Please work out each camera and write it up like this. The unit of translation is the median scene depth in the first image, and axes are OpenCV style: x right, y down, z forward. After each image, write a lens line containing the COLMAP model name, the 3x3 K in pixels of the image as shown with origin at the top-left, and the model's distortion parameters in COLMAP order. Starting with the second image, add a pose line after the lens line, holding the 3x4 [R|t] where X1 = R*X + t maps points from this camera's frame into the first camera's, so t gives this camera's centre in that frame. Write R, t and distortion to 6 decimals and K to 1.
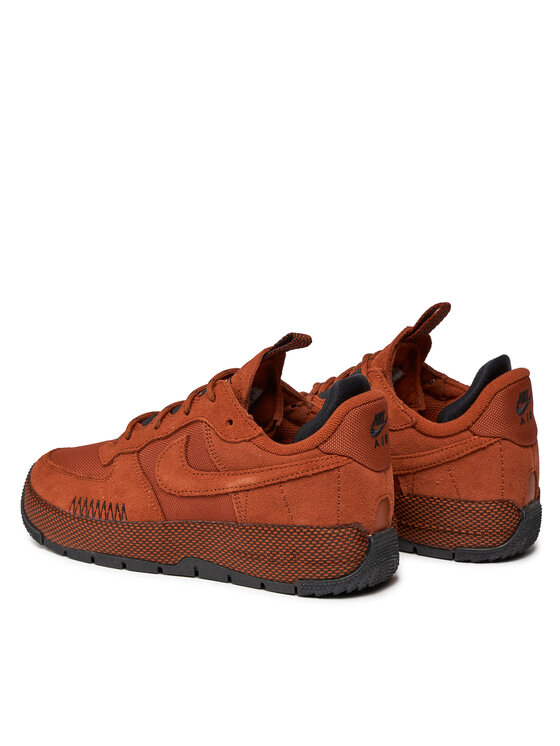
lens RADIAL K [[2190.2, 0, 280.1], [0, 2190.2, 373.0], [0, 0, 1]] dist [0.563512, 0.000000]
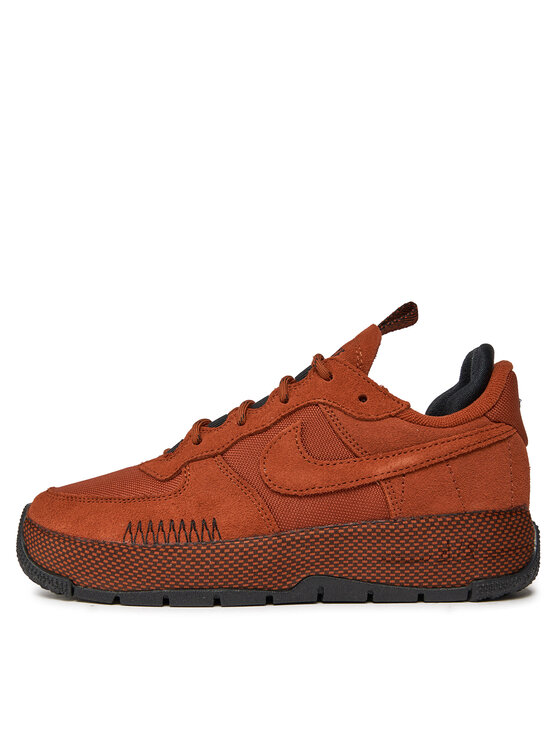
lens RADIAL K [[855.9, 0, 281.7], [0, 855.9, 376.5], [0, 0, 1]] dist [0.020219, 0.000000]
pose [[0.848025, 0.043900, 0.528134, -0.217367], [0.103495, 0.963656, -0.246283, 0.089894], [-0.519752, 0.263513, 0.812662, 0.742512]]
